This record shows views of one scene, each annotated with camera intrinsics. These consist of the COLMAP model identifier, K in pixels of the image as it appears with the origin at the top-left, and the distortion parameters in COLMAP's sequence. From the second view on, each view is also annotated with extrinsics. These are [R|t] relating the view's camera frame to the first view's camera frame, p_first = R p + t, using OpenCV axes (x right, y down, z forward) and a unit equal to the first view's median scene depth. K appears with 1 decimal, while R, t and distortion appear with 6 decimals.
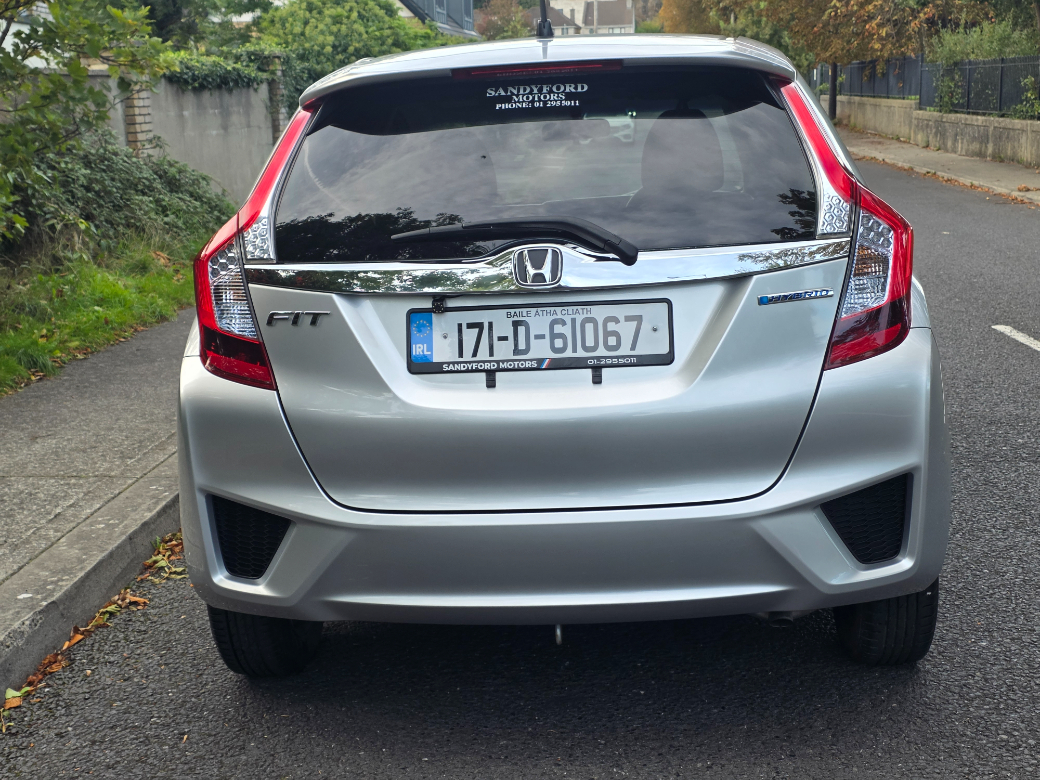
lens RADIAL K [[1400.8, 0, 520.0], [0, 1400.8, 390.0], [0, 0, 1]] dist [0.094825, -0.094310]
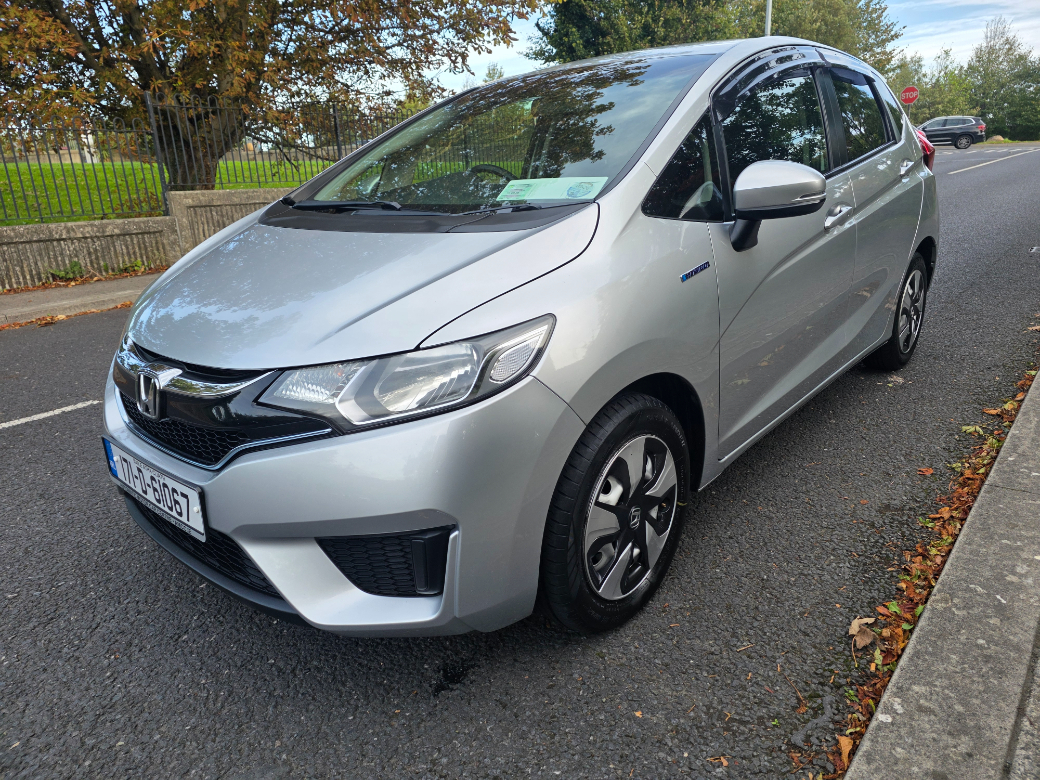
lens RADIAL K [[699.5, 0, 528.8], [0, 699.5, 391.3], [0, 0, 1]] dist [0.011495, 0.000038]
pose [[-0.799476, -0.108504, 0.590817, -0.287332], [0.193045, 0.884970, 0.423748, -0.246103], [-0.568834, 0.452831, -0.686565, 1.604311]]
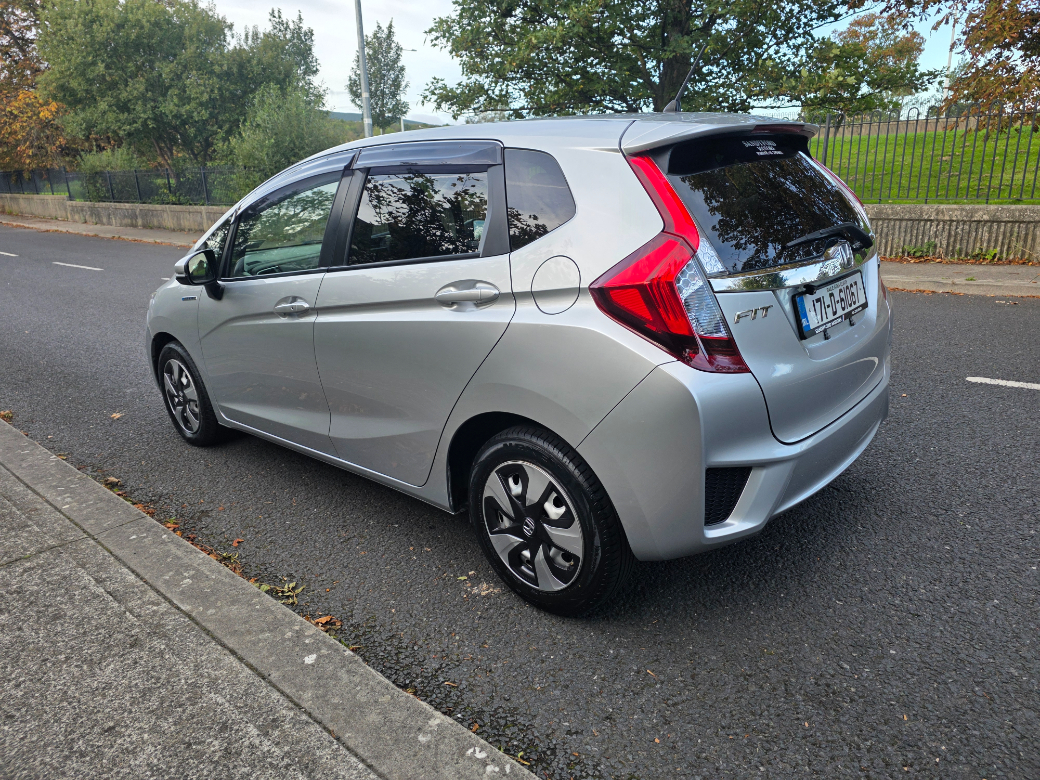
lens RADIAL K [[699.5, 0, 528.8], [0, 699.5, 391.3], [0, 0, 1]] dist [0.011495, 0.000038]
pose [[0.615428, -0.223377, 0.755877, -0.496178], [0.171369, 0.973981, 0.148304, -0.070998], [-0.769338, 0.038263, 0.637695, 0.476516]]
